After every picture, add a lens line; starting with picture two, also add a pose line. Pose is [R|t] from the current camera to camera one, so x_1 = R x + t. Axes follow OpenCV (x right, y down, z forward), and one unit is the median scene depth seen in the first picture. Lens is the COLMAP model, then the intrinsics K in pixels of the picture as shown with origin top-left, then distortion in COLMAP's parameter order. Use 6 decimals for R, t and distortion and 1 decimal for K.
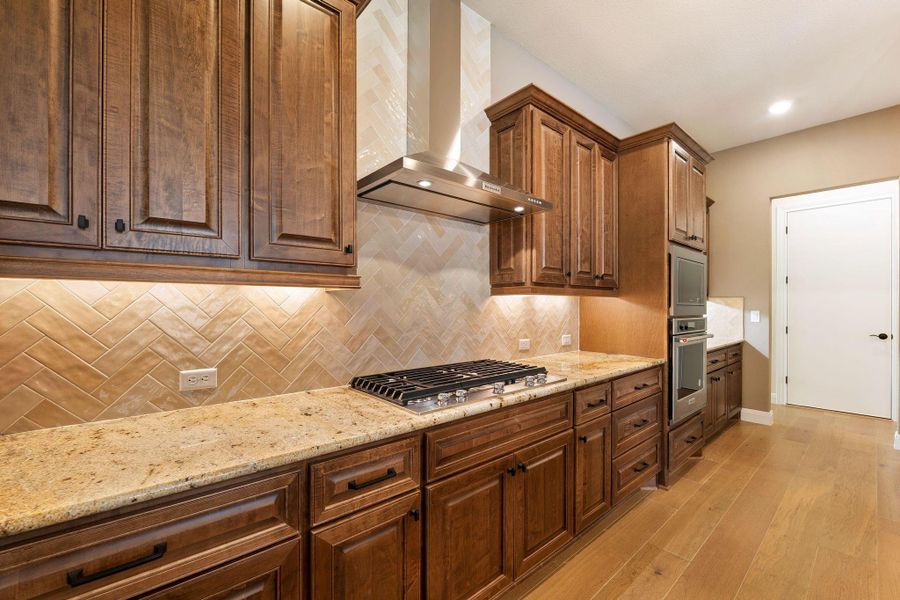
lens RADIAL K [[396.0, 0, 450.0], [0, 396.0, 300.0], [0, 0, 1]] dist [-0.000289, -0.000022]
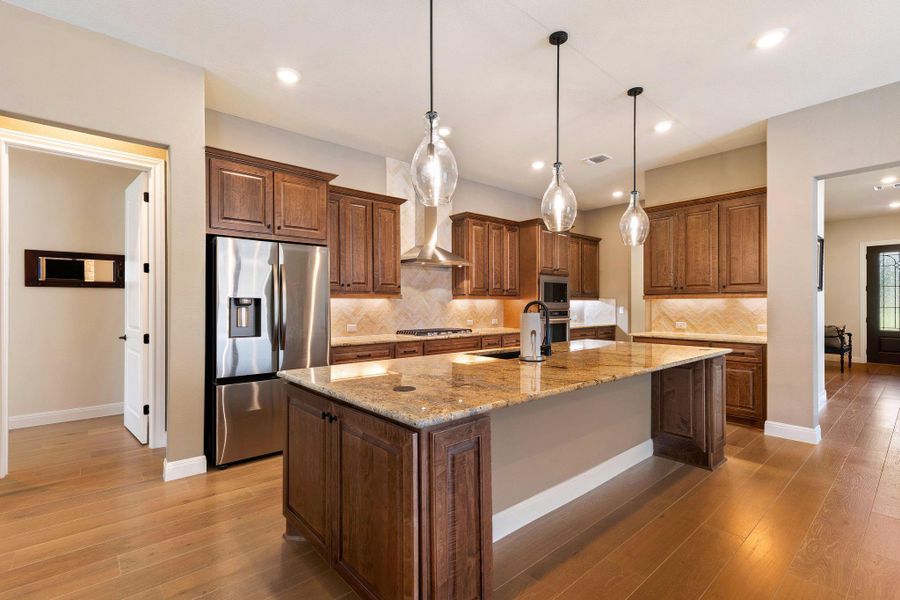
lens RADIAL K [[396.0, 0, 450.0], [0, 396.0, 300.0], [0, 0, 1]] dist [-0.000289, -0.000022]
pose [[0.999883, -0.004268, 0.014716, 0.060919], [0.004213, 0.999984, 0.003824, -0.018801], [-0.014732, -0.003762, 0.999884, -1.293555]]
